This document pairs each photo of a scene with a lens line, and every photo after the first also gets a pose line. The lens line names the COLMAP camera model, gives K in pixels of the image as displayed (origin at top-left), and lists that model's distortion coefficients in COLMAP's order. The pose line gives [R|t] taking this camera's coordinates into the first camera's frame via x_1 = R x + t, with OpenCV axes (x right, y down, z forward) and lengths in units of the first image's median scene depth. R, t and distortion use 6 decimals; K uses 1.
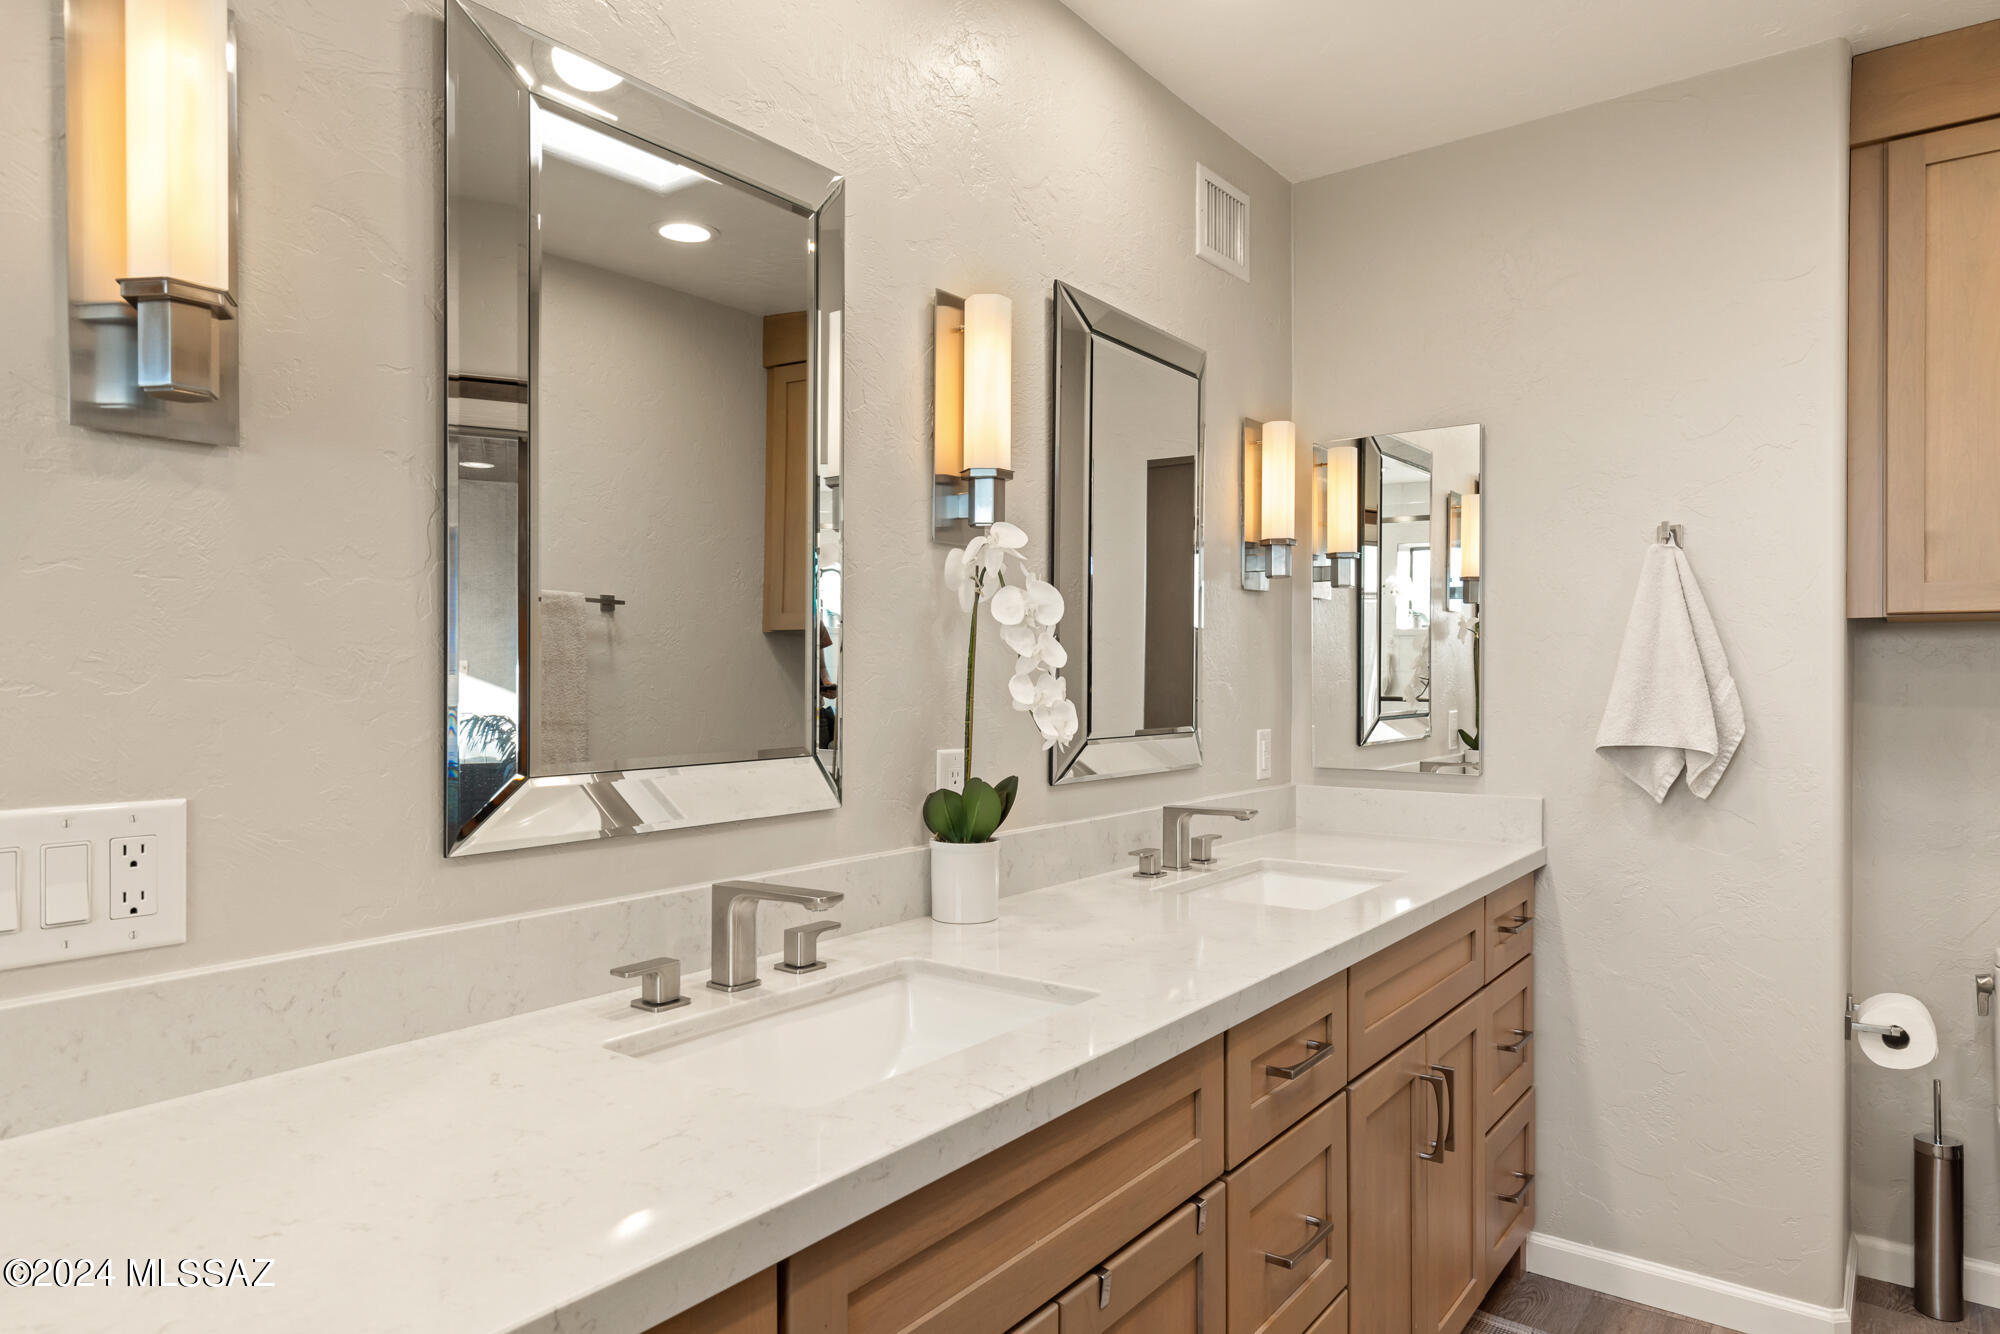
lens RADIAL K [[1226.4, 0, 1000.0], [0, 1226.4, 667.0], [0, 0, 1]] dist [-0.001571, -0.000200]
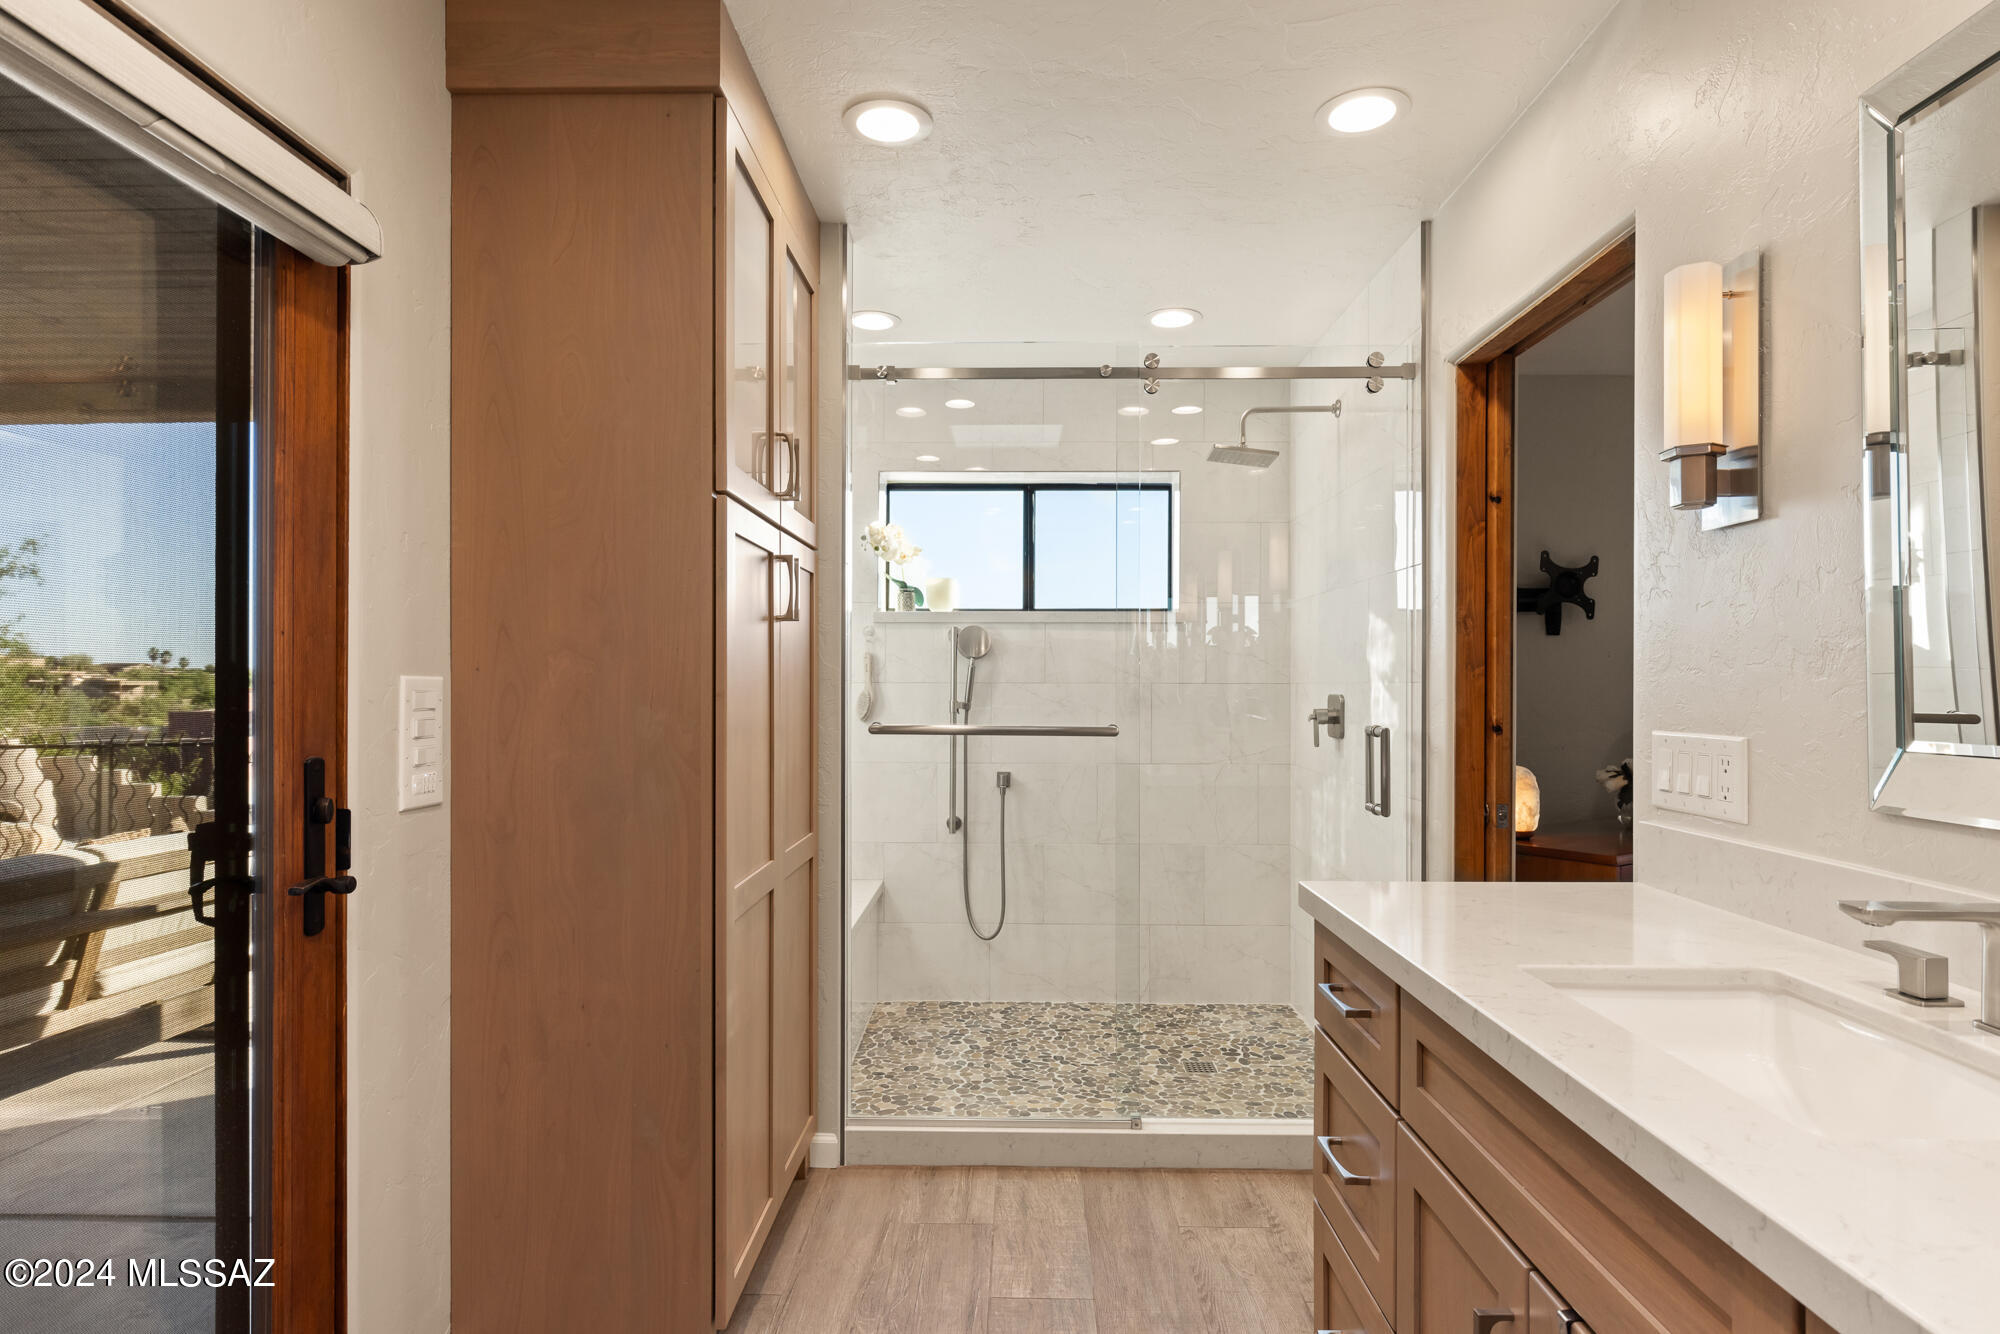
lens RADIAL K [[1067.2, 0, 999.1], [0, 1067.2, 675.2], [0, 0, 1]] dist [0.004420, -0.001229]
pose [[-0.812689, -0.008652, -0.582634, 1.009340], [0.000261, 0.999884, -0.015212, 0.045725], [0.582698, -0.012515, -0.812592, 1.605773]]
